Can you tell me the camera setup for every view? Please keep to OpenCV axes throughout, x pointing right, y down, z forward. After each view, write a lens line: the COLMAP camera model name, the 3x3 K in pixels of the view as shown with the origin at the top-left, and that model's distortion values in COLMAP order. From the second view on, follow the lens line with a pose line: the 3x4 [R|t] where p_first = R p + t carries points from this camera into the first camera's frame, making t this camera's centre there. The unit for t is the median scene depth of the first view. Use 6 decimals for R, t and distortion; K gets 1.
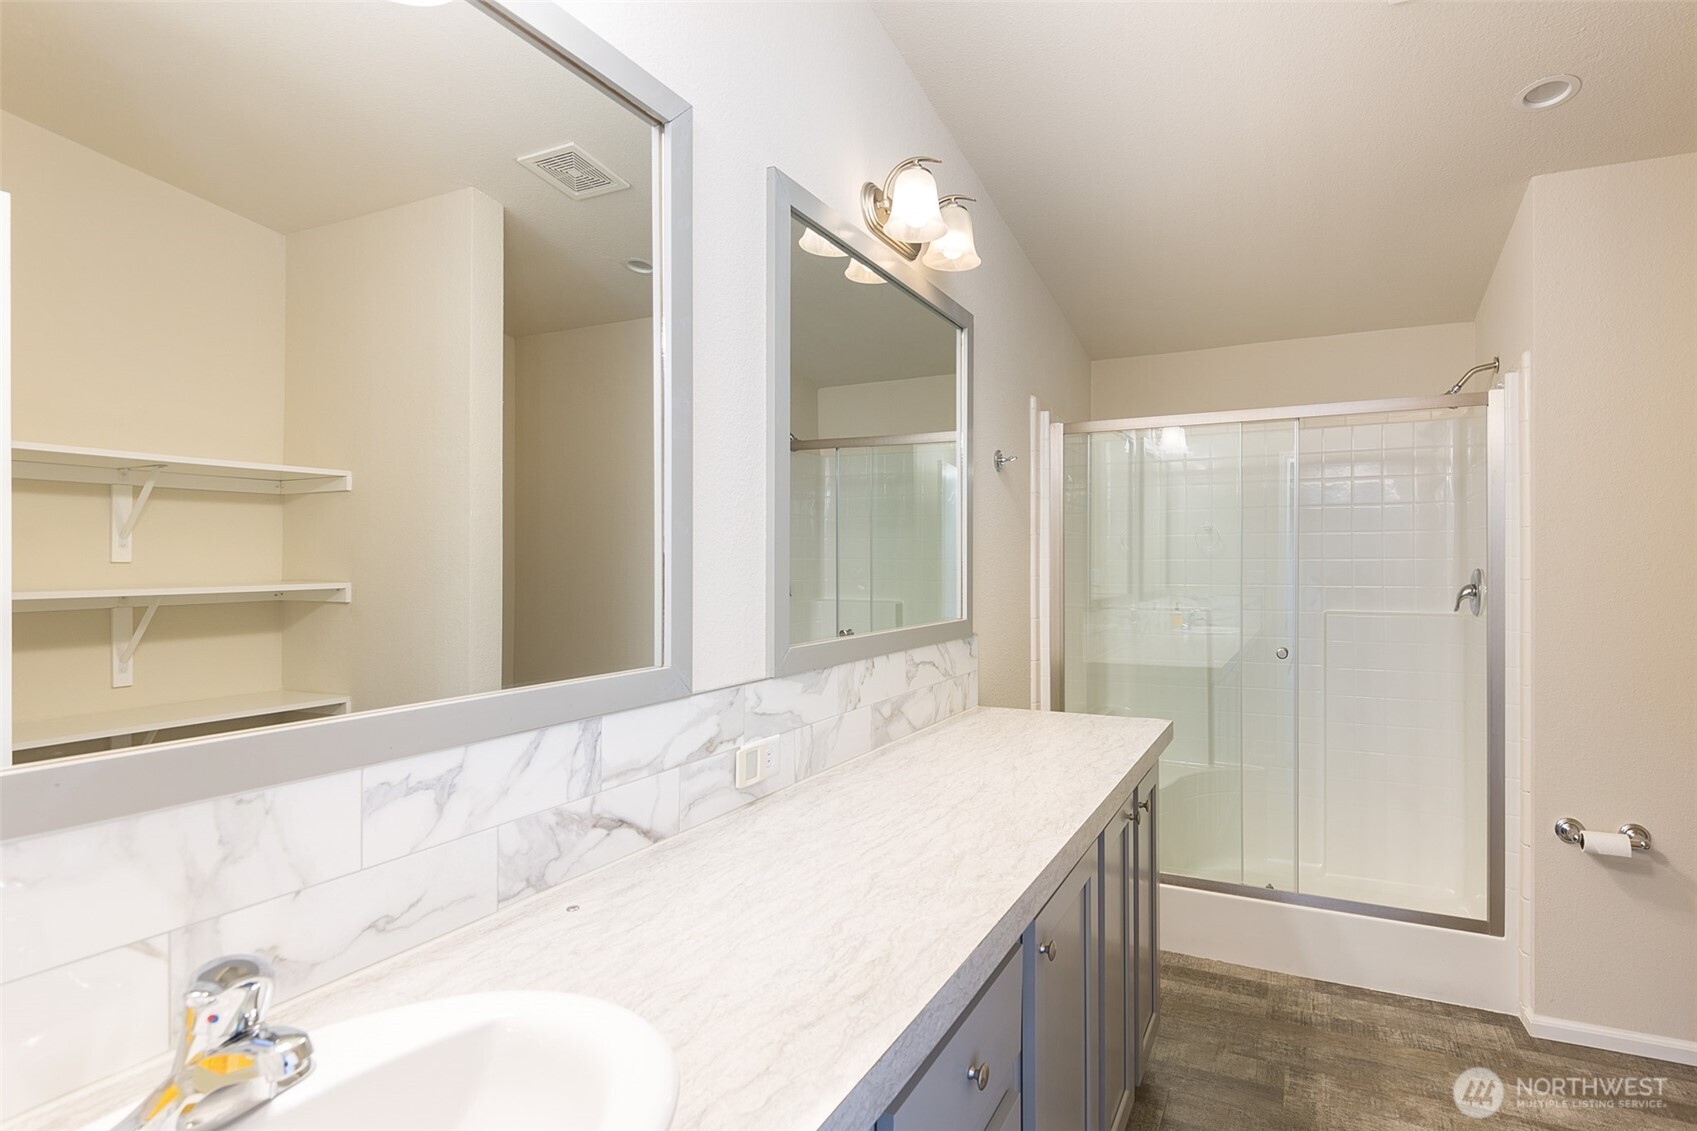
lens RADIAL K [[953.2, 0, 848.5], [0, 953.2, 565.5], [0, 0, 1]] dist [0.001432, -0.000383]
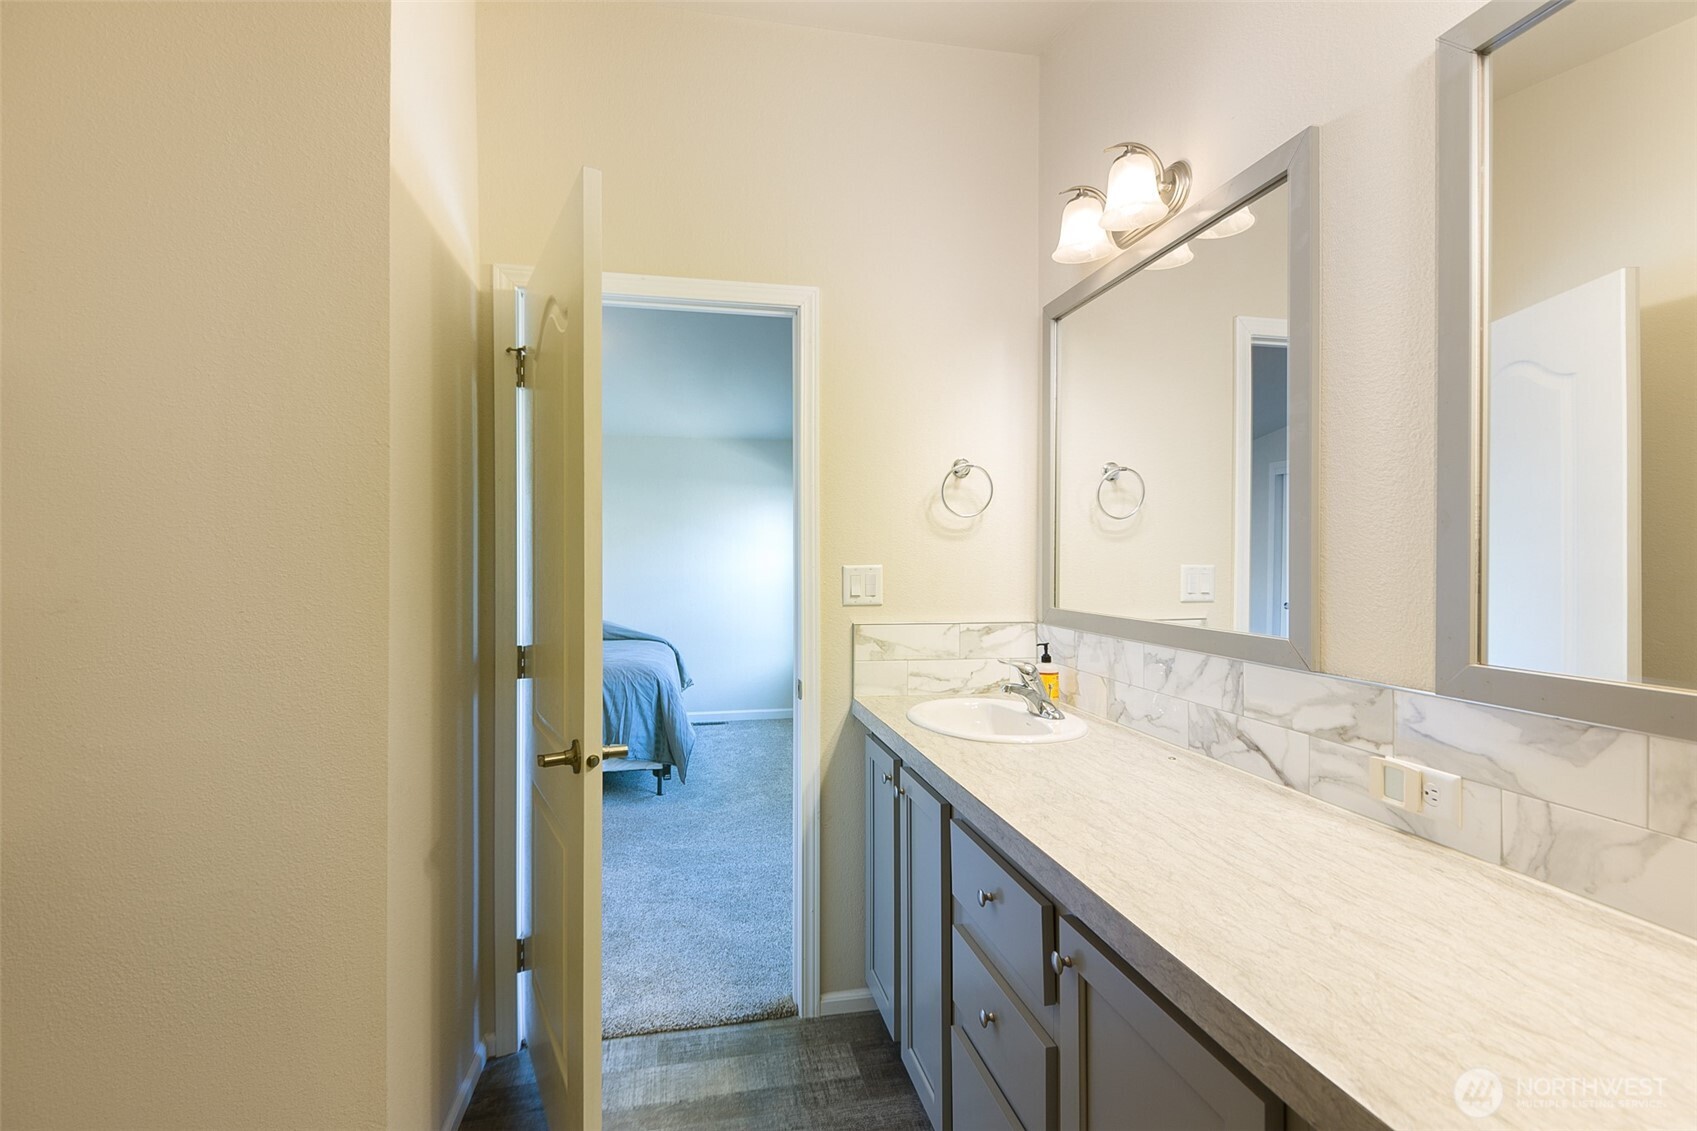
lens RADIAL K [[770.0, 0, 848.5], [0, 770.0, 565.5], [0, 0, 1]] dist [-0.000589, -0.000391]
pose [[-0.790590, 0.013972, -0.612187, 0.807160], [0.006407, 0.999874, 0.014547, -0.000251], [0.612313, 0.007578, -0.790579, 1.418782]]
